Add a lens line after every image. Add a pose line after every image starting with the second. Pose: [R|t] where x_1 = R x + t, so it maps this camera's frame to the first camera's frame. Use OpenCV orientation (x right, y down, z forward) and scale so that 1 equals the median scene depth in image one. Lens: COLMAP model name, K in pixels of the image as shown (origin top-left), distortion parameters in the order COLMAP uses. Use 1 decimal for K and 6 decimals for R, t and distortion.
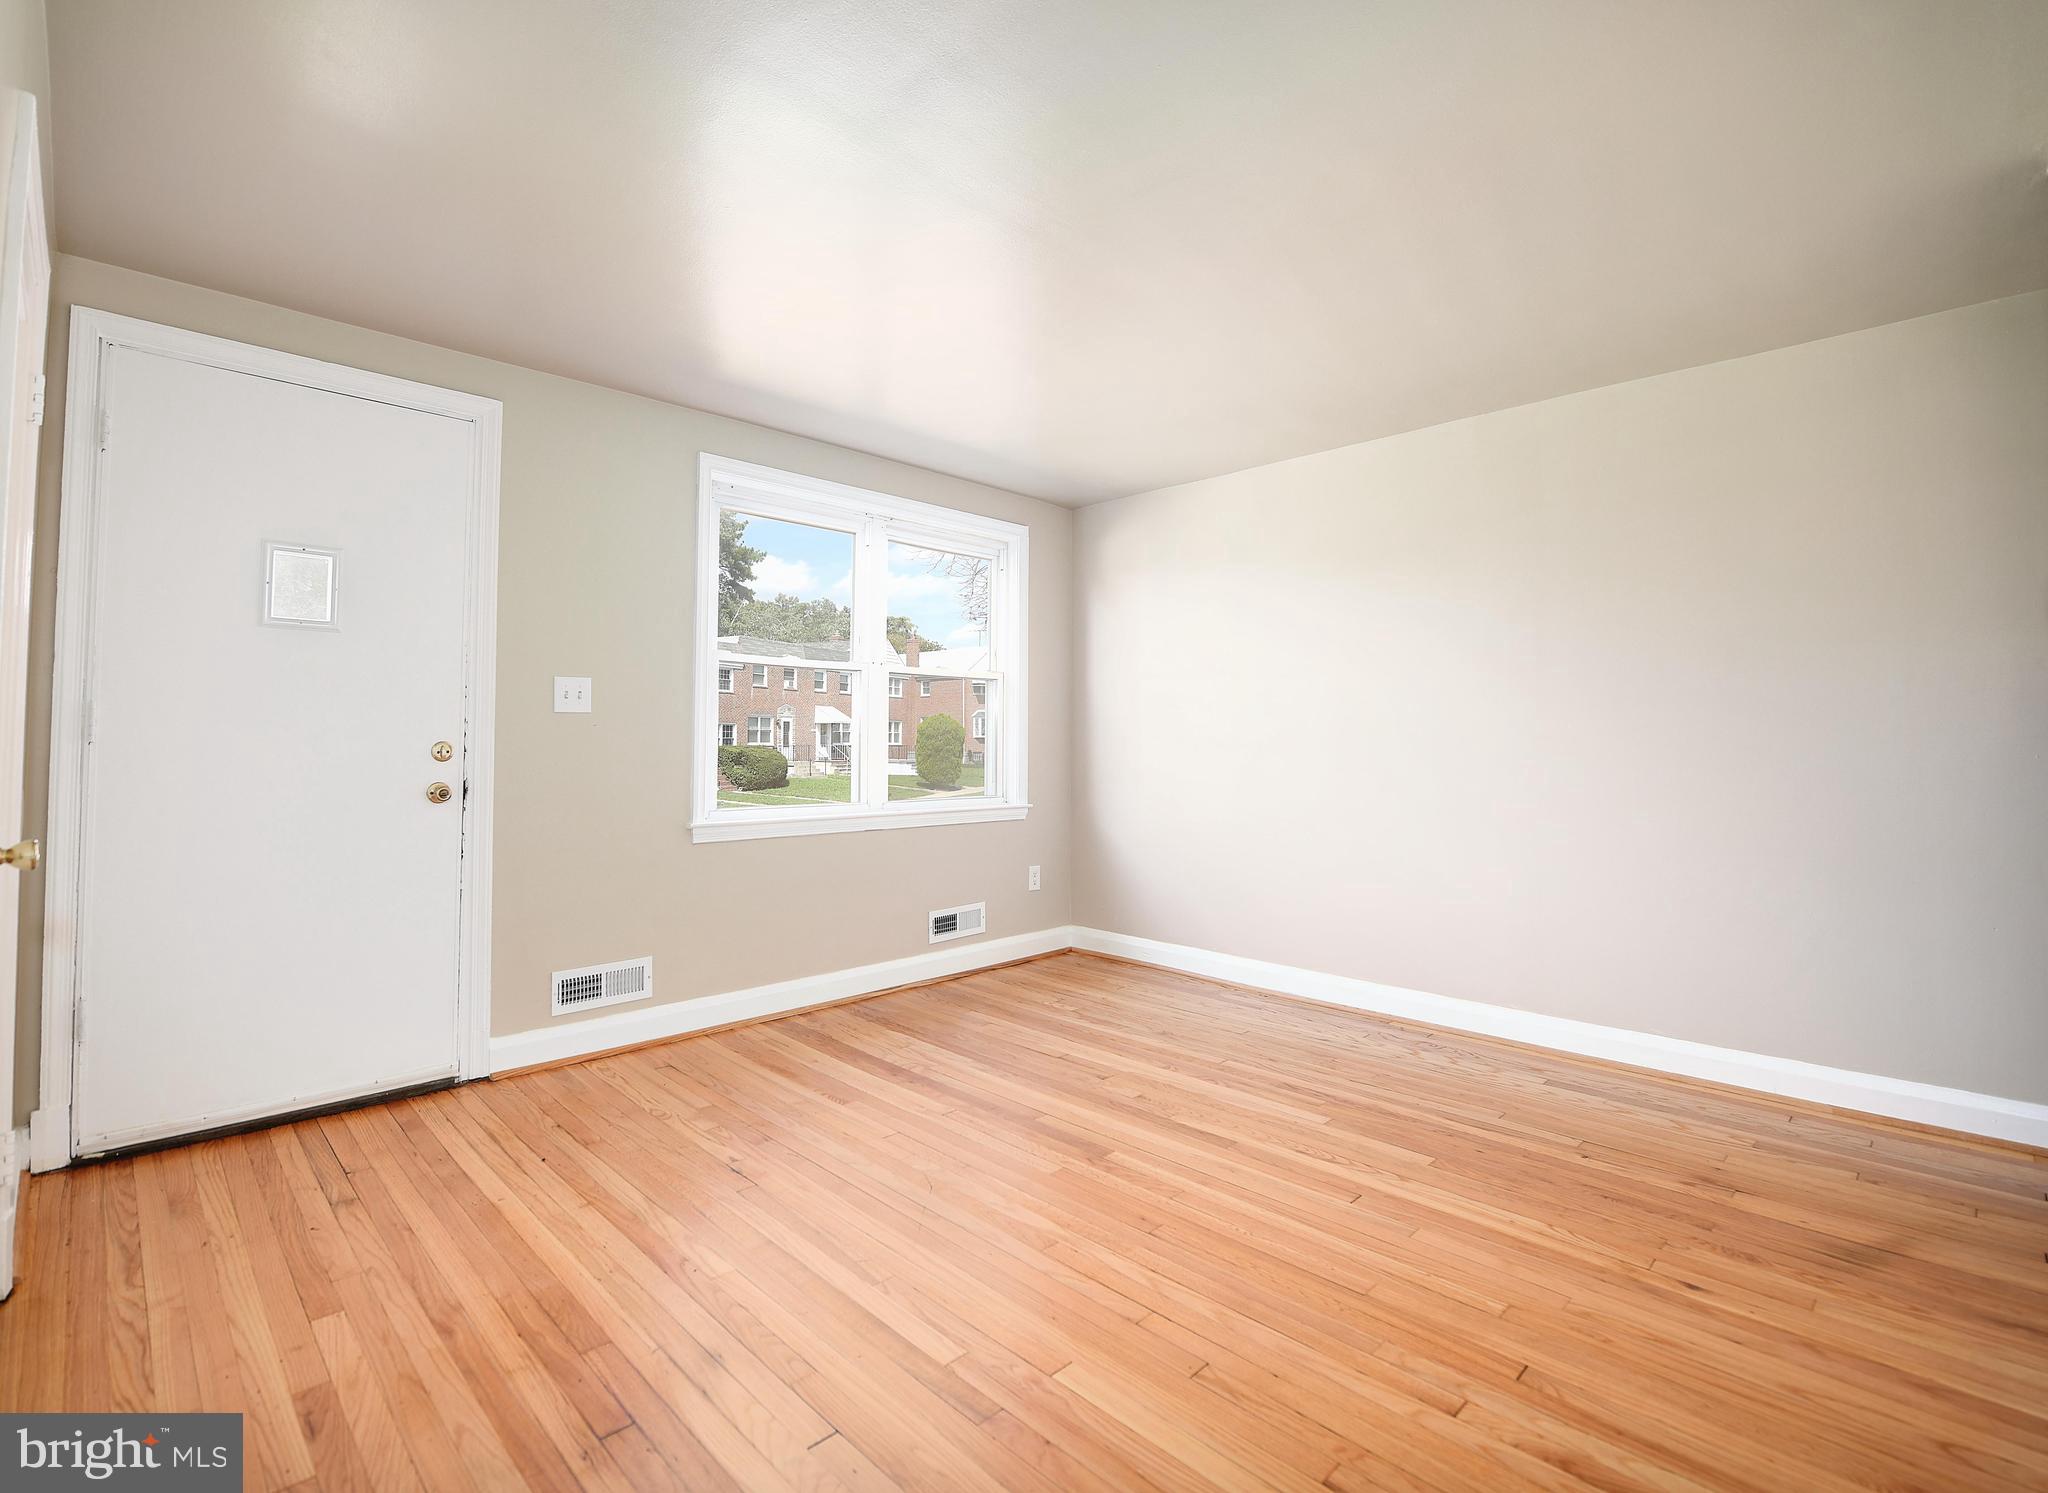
lens RADIAL K [[923.3, 0, 1016.3], [0, 923.3, 734.1], [0, 0, 1]] dist [-0.013026, -0.002139]
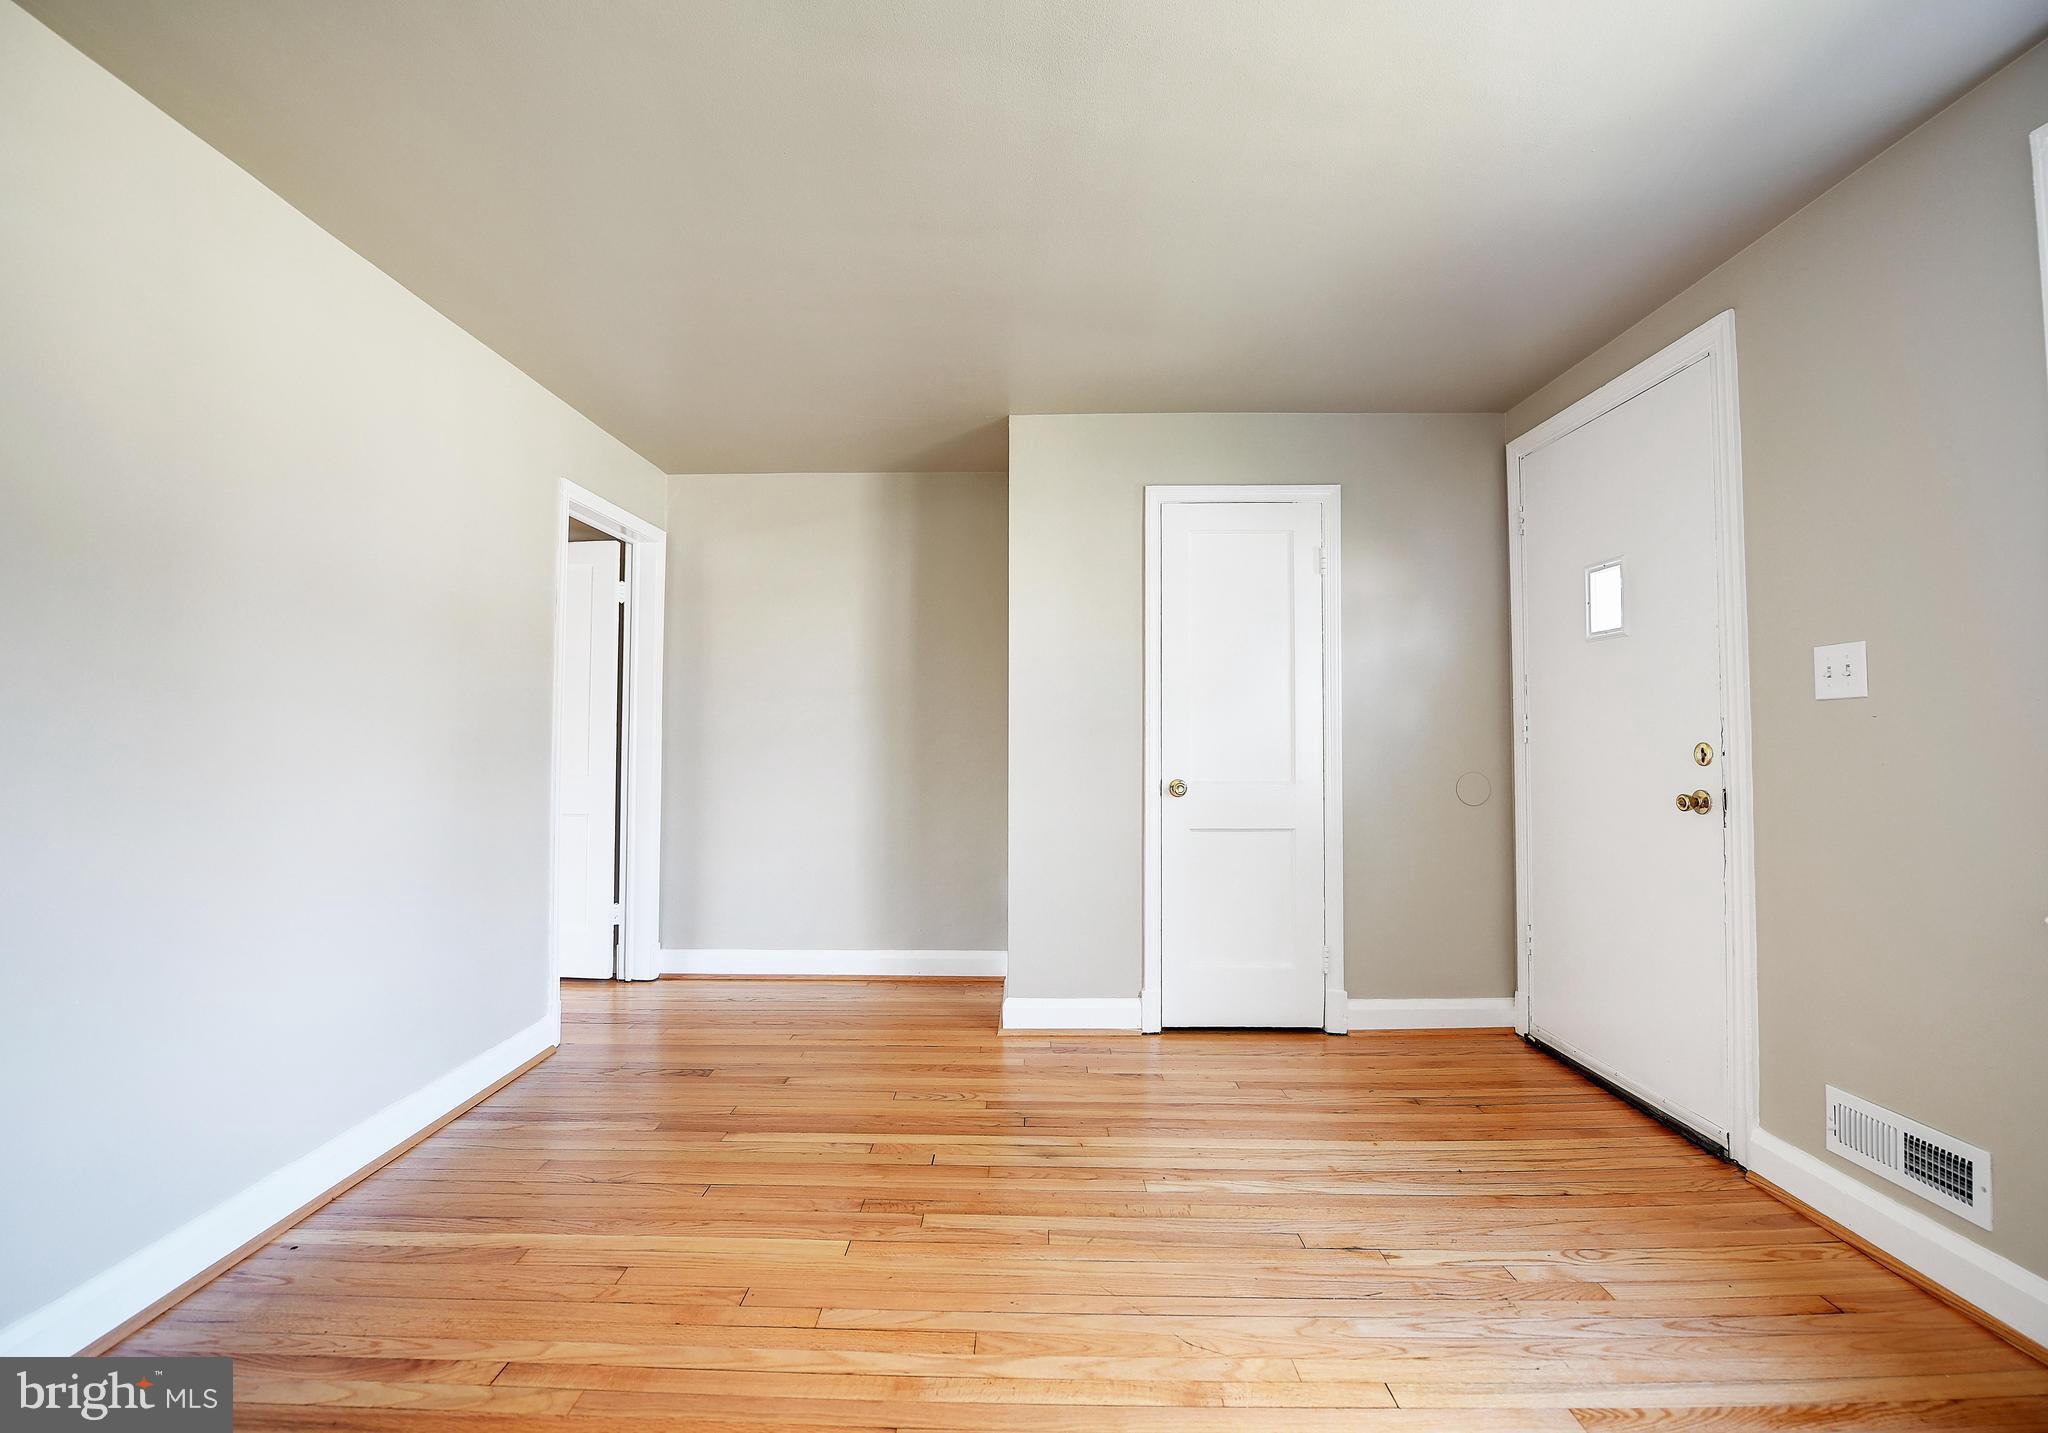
lens RADIAL K [[889.6, 0, 1007.1], [0, 889.6, 715.0], [0, 0, 1]] dist [-0.014645, -0.003592]
pose [[-0.722939, -0.021365, -0.690582, 0.413443], [0.003199, 0.999408, -0.034268, 0.008749], [0.690905, -0.026983, -0.722442, 1.146149]]
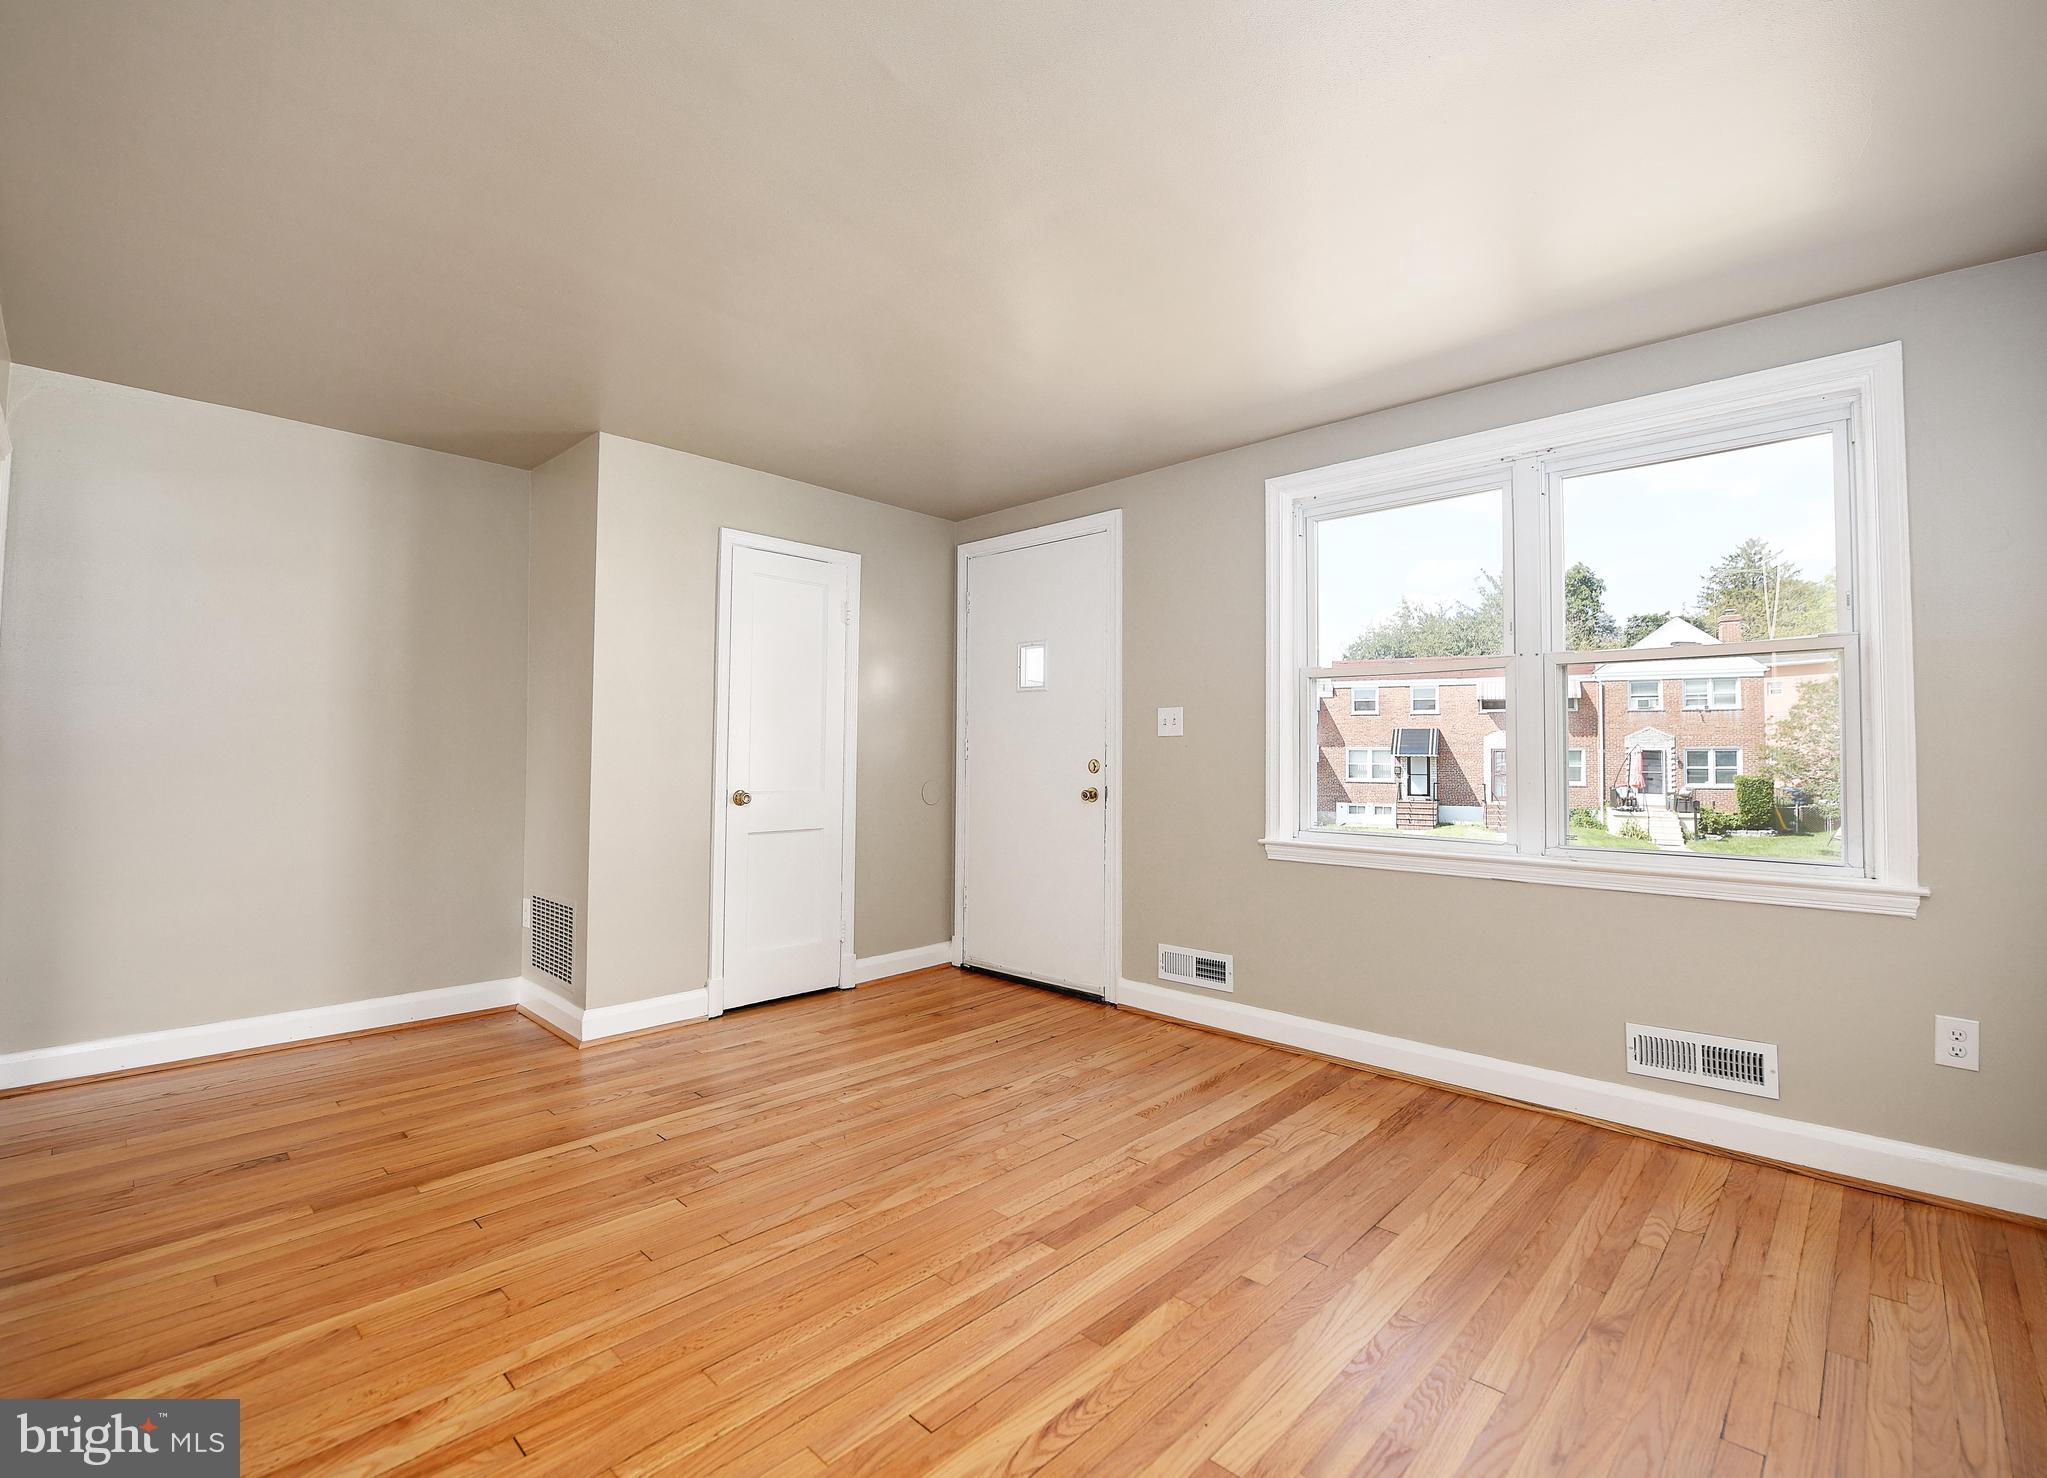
lens RADIAL K [[937.7, 0, 1007.3], [0, 937.7, 746.2], [0, 0, 1]] dist [-0.020070, -0.001076]
pose [[0.025989, -0.014241, -0.999561, 0.843723], [0.001058, 0.999898, -0.014219, 0.008405], [0.999662, -0.000688, 0.026001, 0.825862]]
